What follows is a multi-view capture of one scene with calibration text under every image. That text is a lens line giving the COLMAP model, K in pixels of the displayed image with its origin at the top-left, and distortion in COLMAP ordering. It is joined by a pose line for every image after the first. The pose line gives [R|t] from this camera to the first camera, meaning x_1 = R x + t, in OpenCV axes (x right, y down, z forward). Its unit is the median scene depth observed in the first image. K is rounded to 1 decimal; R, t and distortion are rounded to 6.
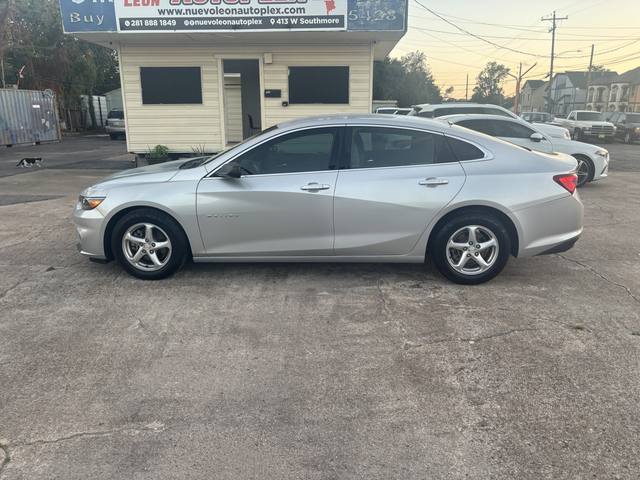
lens RADIAL K [[486.5, 0, 327.3], [0, 486.5, 244.9], [0, 0, 1]] dist [0.029307, -0.024637]
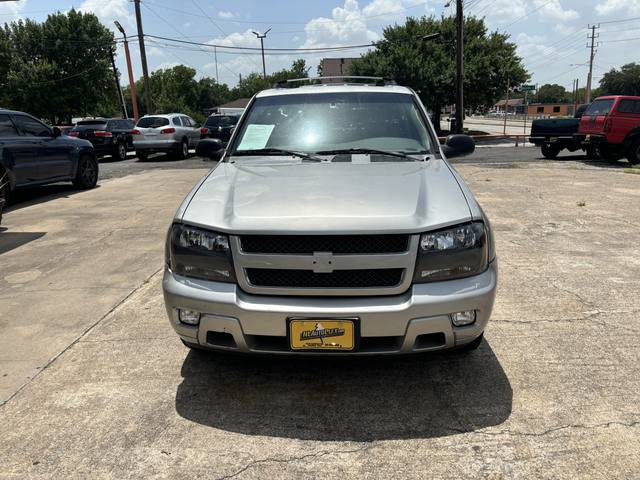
lens RADIAL K [[486.5, 0, 319.5], [0, 486.5, 243.6], [0, 0, 1]] dist [0.029307, -0.024637]
pose [[0.035375, -0.257360, 0.965668, -0.538237], [0.285562, 0.928589, 0.237017, -0.176086], [-0.957707, 0.267374, 0.106341, 0.637188]]
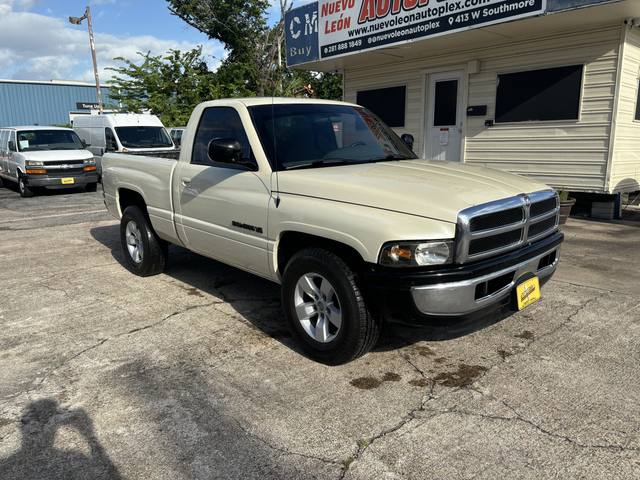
lens RADIAL K [[486.5, 0, 323.9], [0, 486.5, 240.0], [0, 0, 1]] dist [0.029307, -0.024637]
pose [[0.678128, 0.138257, -0.721822, 0.365616], [-0.171529, 0.984796, 0.027481, -0.096713], [0.714647, 0.105177, 0.691533, 0.346797]]
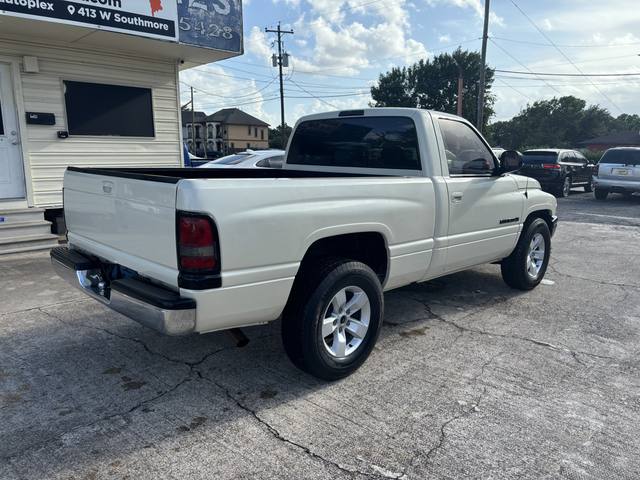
lens RADIAL K [[486.5, 0, 325.2], [0, 486.5, 236.8], [0, 0, 1]] dist [0.029307, -0.024637]
pose [[0.704269, -0.120750, 0.699589, -0.363901], [0.176909, 0.984193, -0.008219, -0.098018], [-0.687538, 0.129552, 0.714498, 0.346901]]
